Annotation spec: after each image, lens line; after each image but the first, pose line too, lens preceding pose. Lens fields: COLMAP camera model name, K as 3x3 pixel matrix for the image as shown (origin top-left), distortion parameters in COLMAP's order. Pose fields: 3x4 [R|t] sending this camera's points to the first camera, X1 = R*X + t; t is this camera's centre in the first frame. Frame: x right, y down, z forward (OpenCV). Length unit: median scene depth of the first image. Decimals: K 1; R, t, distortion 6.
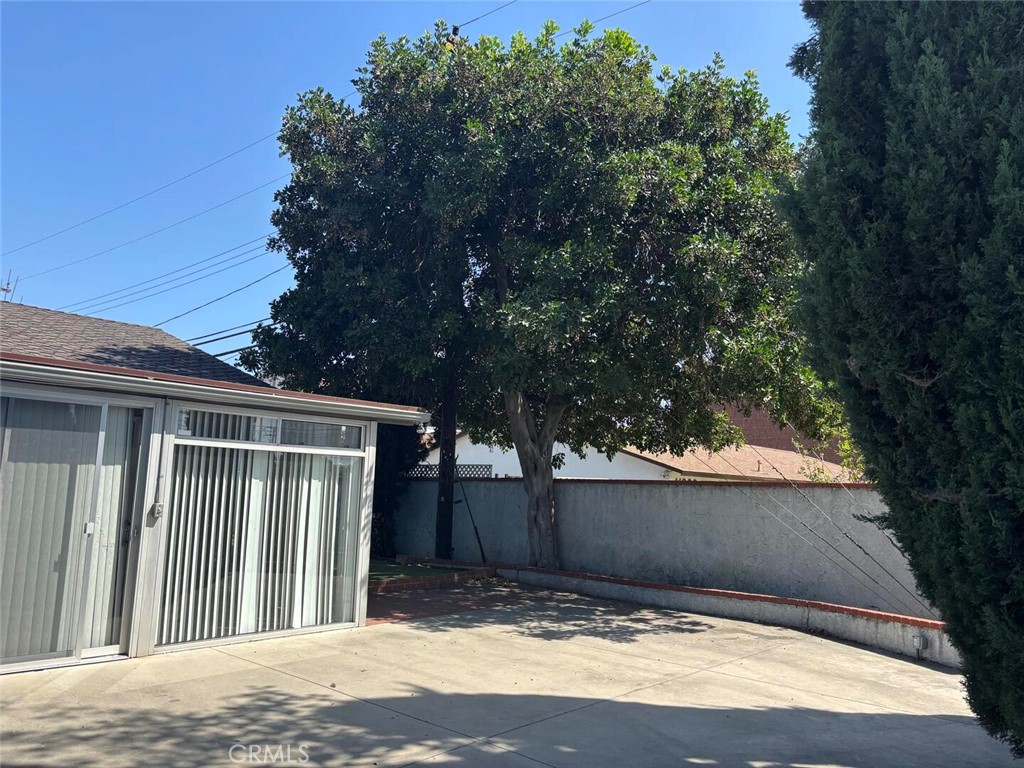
lens RADIAL K [[772.7, 0, 508.8], [0, 772.7, 382.5], [0, 0, 1]] dist [0.059342, -0.060086]
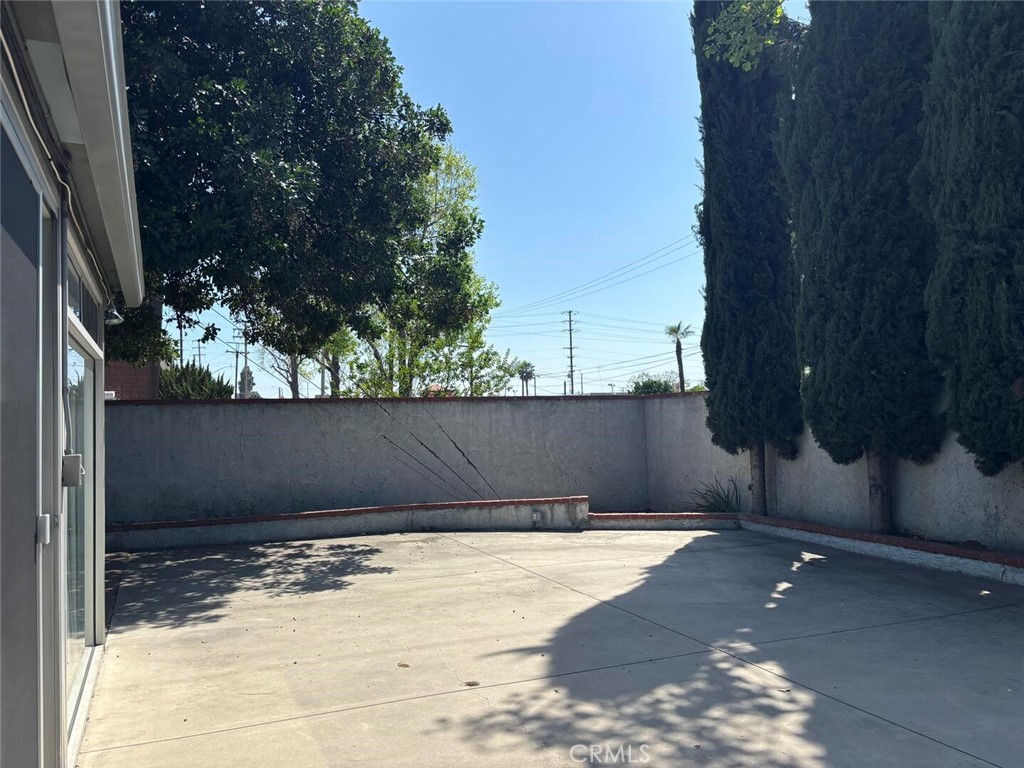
lens RADIAL K [[772.7, 0, 513.0], [0, 772.7, 385.0], [0, 0, 1]] dist [0.059342, -0.060086]
pose [[0.400236, 0.001084, 0.916412, -0.501214], [-0.095652, 0.994587, 0.040598, 0.052384], [-0.911407, -0.103905, 0.398173, 0.420207]]
